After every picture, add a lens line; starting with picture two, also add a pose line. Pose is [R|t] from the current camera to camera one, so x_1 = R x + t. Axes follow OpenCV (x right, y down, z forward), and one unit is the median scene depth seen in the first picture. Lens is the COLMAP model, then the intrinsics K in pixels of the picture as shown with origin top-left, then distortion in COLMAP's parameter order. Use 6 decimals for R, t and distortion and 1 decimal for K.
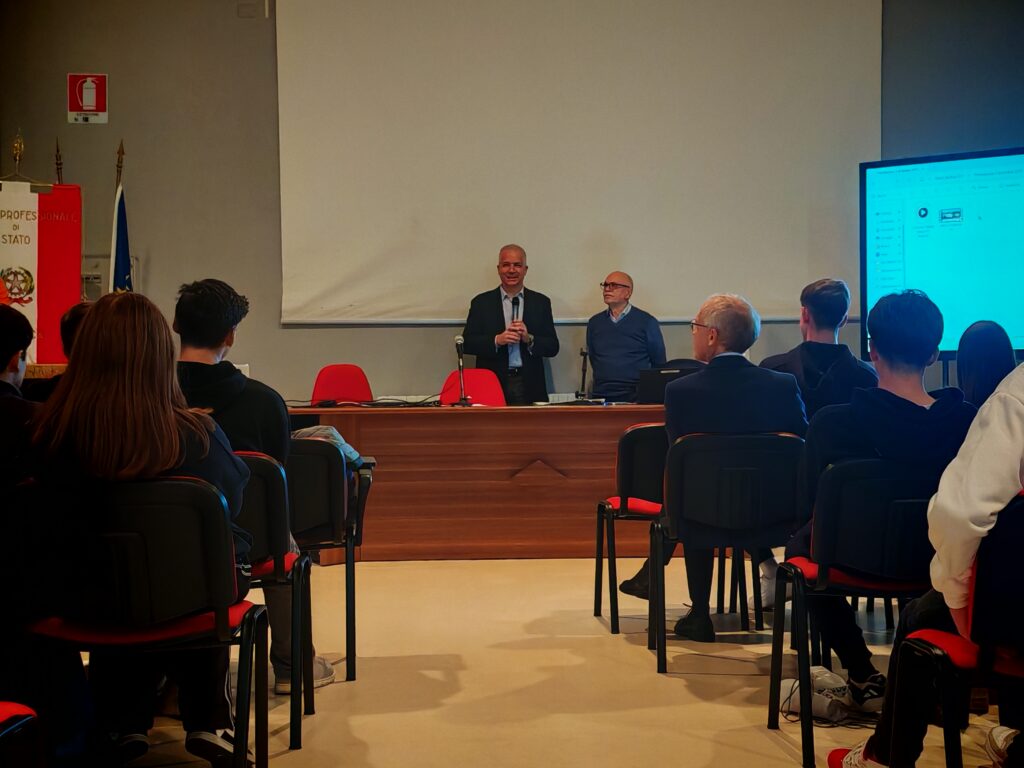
lens RADIAL K [[1431.3, 0, 514.2], [0, 1431.3, 462.2], [0, 0, 1]] dist [-0.014917, -0.014281]
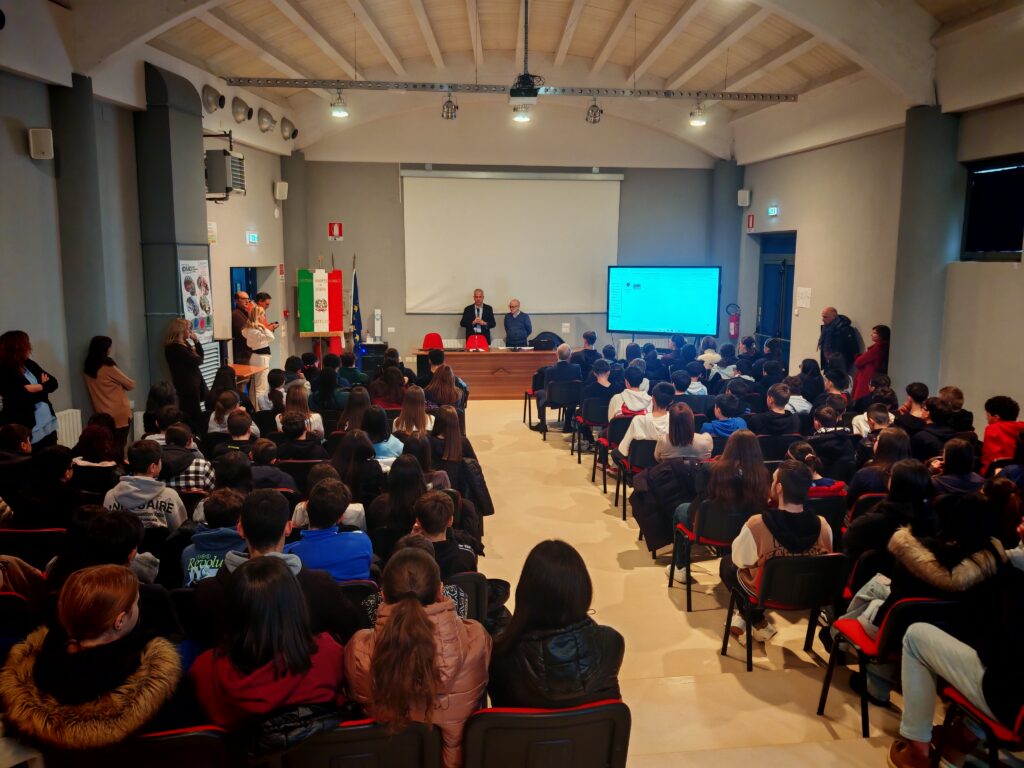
lens RADIAL K [[819.7, 0, 512.0], [0, 819.7, 384.0], [0, 0, 1]] dist [0.007449, -0.086070]
pose [[0.996908, 0.003653, 0.078492, -0.090336], [-0.010185, 0.996500, 0.082973, -0.105877], [-0.077914, -0.083516, 0.993456, -0.701963]]
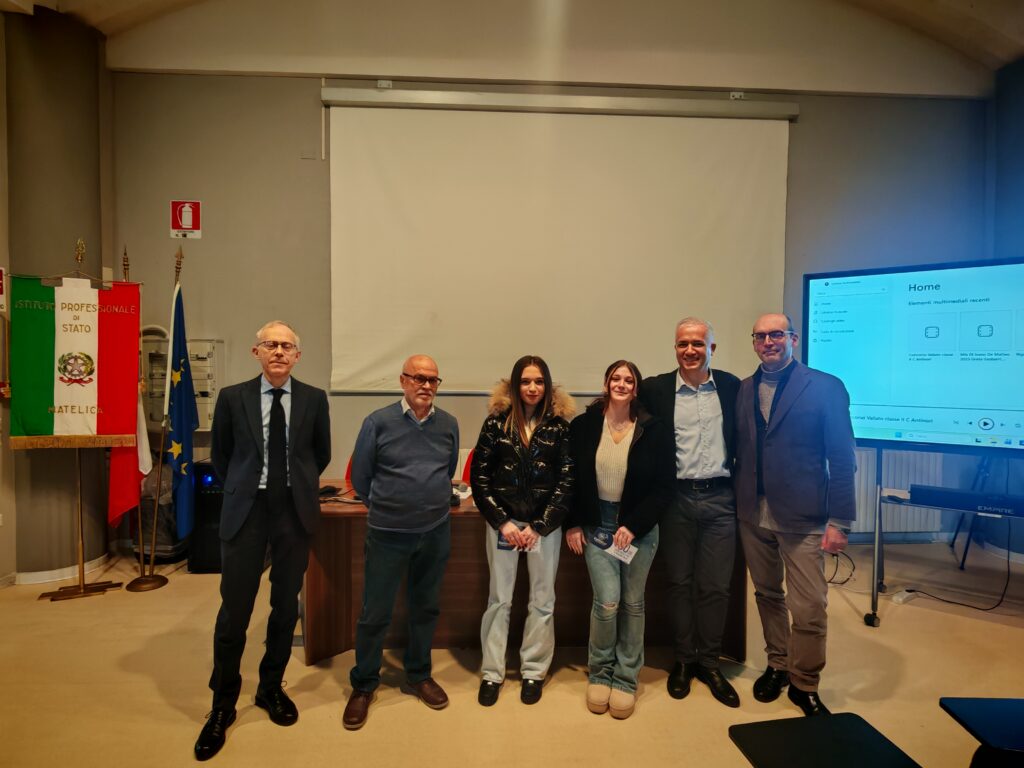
lens RADIAL K [[549.9, 0, 512.0], [0, 549.9, 384.0], [0, 0, 1]] dist [-0.020888, -0.000392]
pose [[0.999874, 0.015861, -0.001126, 0.003701], [-0.015890, 0.999304, -0.033735, -0.101546], [0.000590, 0.033749, 0.999430, 0.561346]]
